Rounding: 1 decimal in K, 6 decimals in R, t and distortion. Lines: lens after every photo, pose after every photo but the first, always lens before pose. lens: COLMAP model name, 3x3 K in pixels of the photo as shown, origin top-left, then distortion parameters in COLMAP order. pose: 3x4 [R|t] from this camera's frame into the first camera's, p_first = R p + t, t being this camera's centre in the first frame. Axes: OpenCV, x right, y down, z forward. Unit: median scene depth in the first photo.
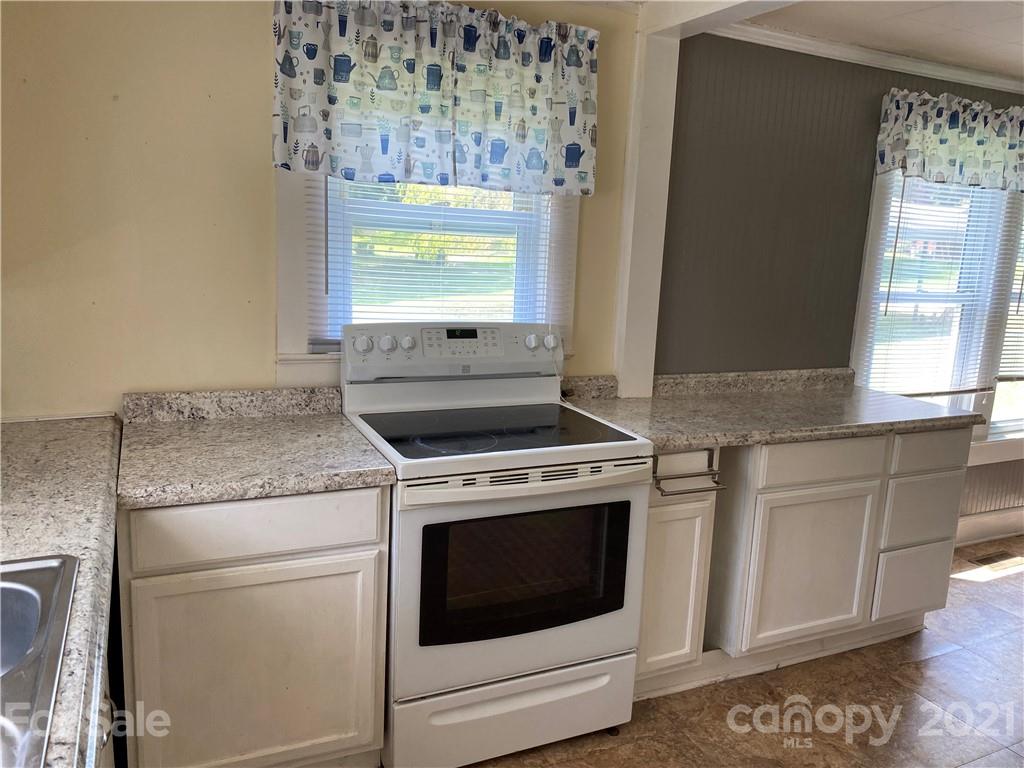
lens RADIAL K [[787.6, 0, 516.9], [0, 787.6, 380.9], [0, 0, 1]] dist [0.039633, -0.049434]
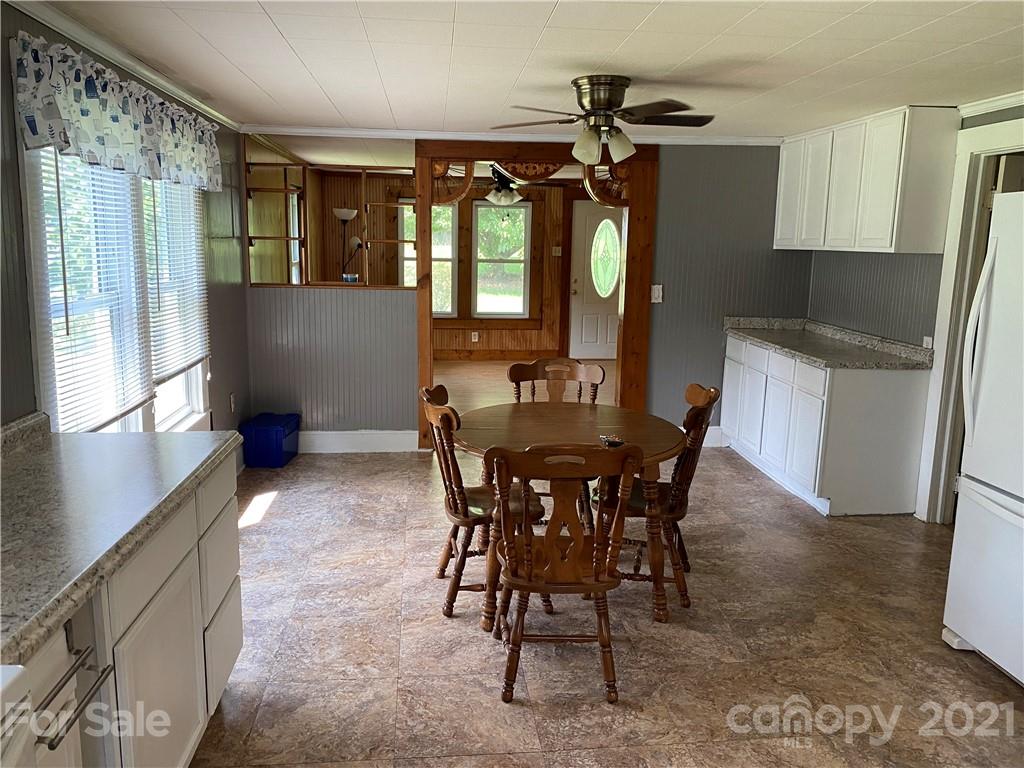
lens RADIAL K [[787.6, 0, 518.0], [0, 787.6, 378.6], [0, 0, 1]] dist [0.039633, -0.049434]
pose [[0.329919, -0.191267, 0.924430, -0.111614], [0.165855, 0.975771, 0.142697, -0.081743], [-0.929325, 0.106243, 0.353648, 0.339310]]
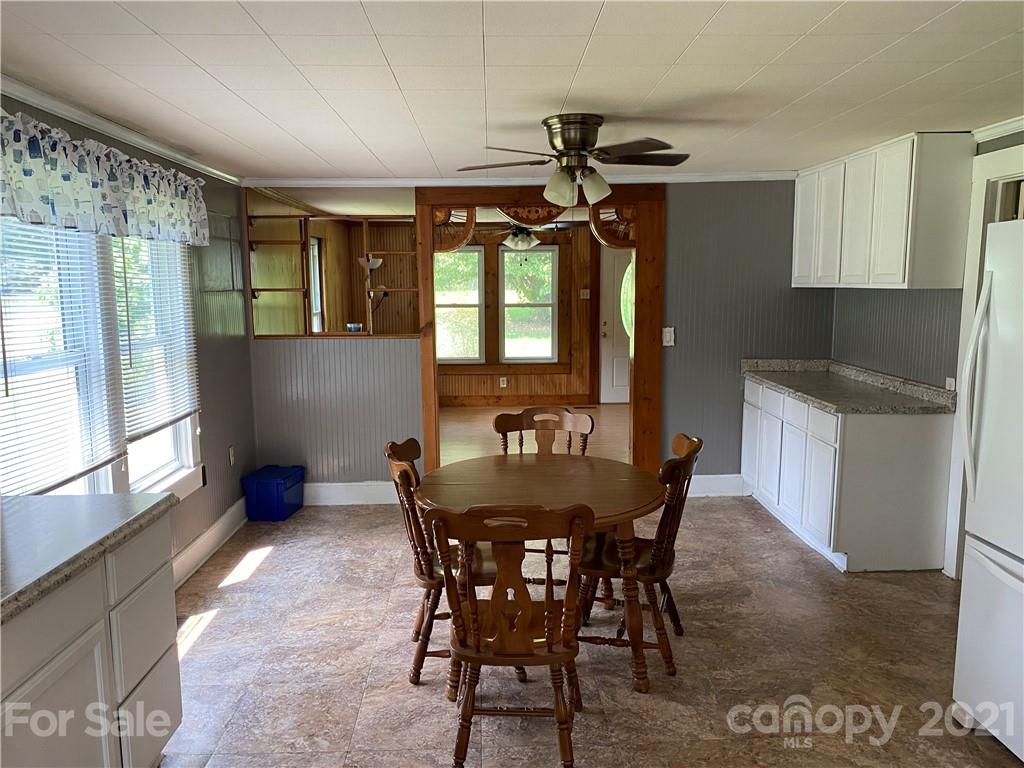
lens RADIAL K [[787.6, 0, 518.1], [0, 787.6, 396.9], [0, 0, 1]] dist [0.039633, -0.049434]
pose [[0.396465, -0.168853, 0.902388, -0.025551], [0.189497, 0.976824, 0.099526, -0.067703], [-0.898280, 0.131542, 0.419273, 0.253028]]
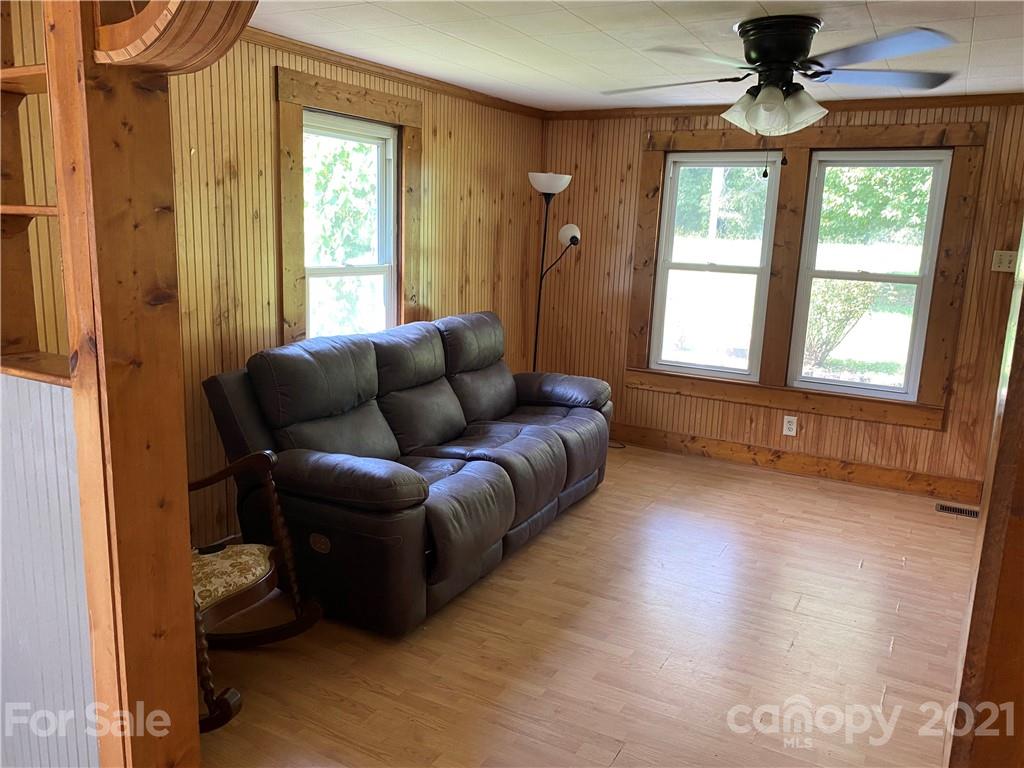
lens RADIAL K [[787.6, 0, 511.4], [0, 787.6, 373.0], [0, 0, 1]] dist [0.039633, -0.049434]
pose [[0.815168, -0.115629, 0.567565, 1.319316], [0.102792, 0.993197, 0.054707, -0.073176], [-0.570030, 0.013746, 0.821509, 0.590429]]
